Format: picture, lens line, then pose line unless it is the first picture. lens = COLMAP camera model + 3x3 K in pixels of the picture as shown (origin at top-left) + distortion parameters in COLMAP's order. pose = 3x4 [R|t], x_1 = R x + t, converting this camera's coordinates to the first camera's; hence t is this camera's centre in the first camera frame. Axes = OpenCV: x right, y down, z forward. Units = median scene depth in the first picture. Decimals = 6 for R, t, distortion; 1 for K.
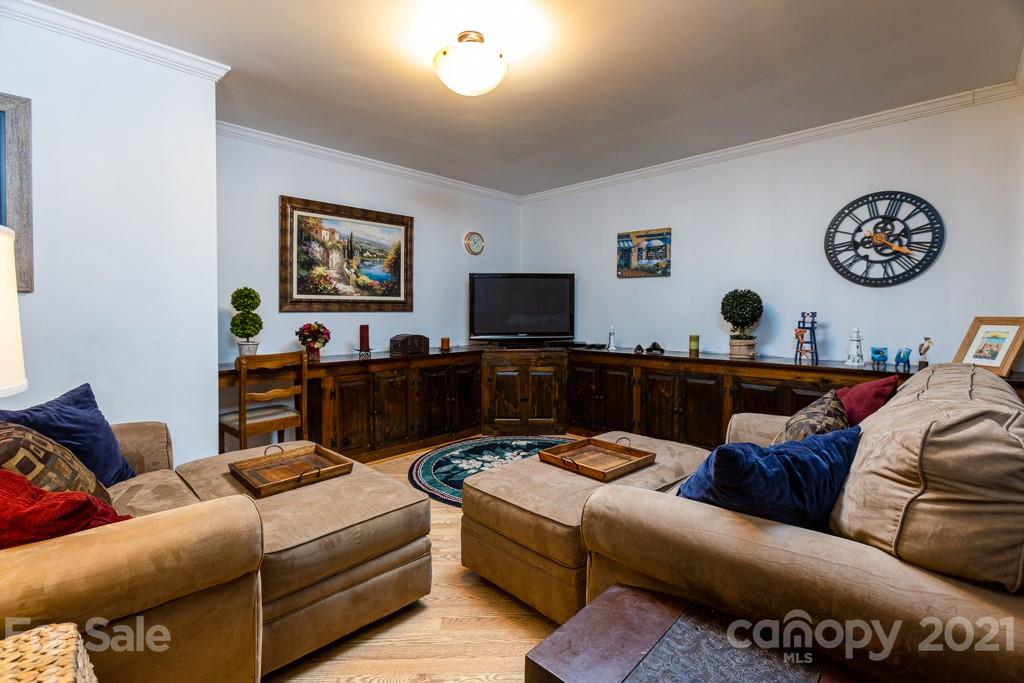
lens RADIAL K [[471.1, 0, 513.3], [0, 471.1, 315.9], [0, 0, 1]] dist [-0.001671, -0.000062]
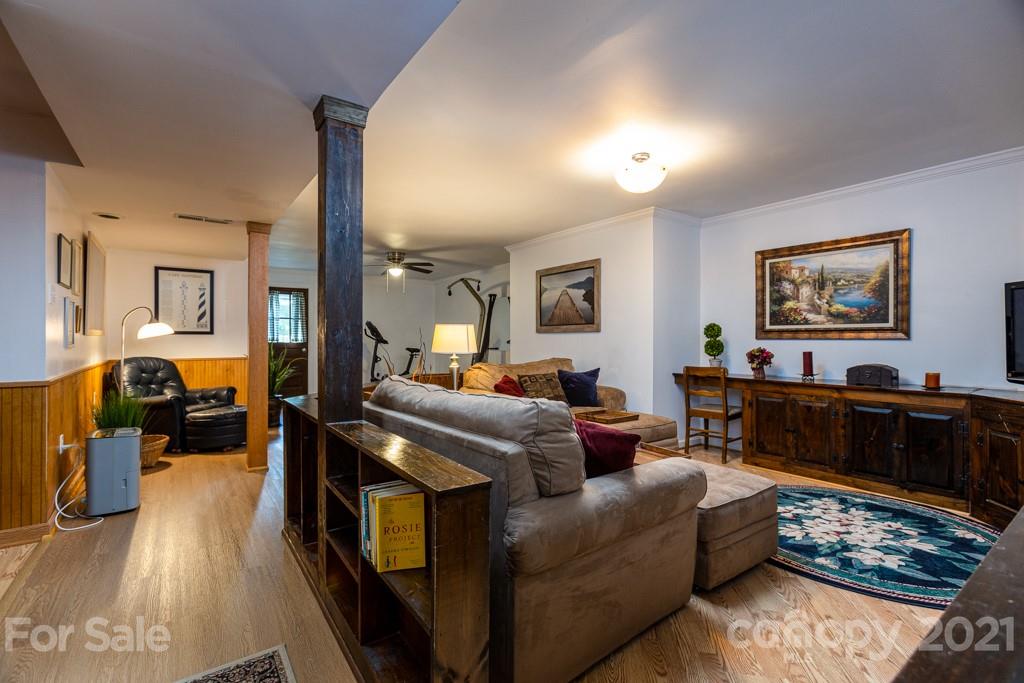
lens RADIAL K [[465.3, 0, 503.2], [0, 465.3, 339.6], [0, 0, 1]] dist [0.000655, 0.000490]
pose [[-0.192631, 0.005390, -0.981257, 0.860943], [-0.009838, 0.999924, 0.007423, -0.009666], [0.981222, 0.011083, -0.192563, 0.511523]]
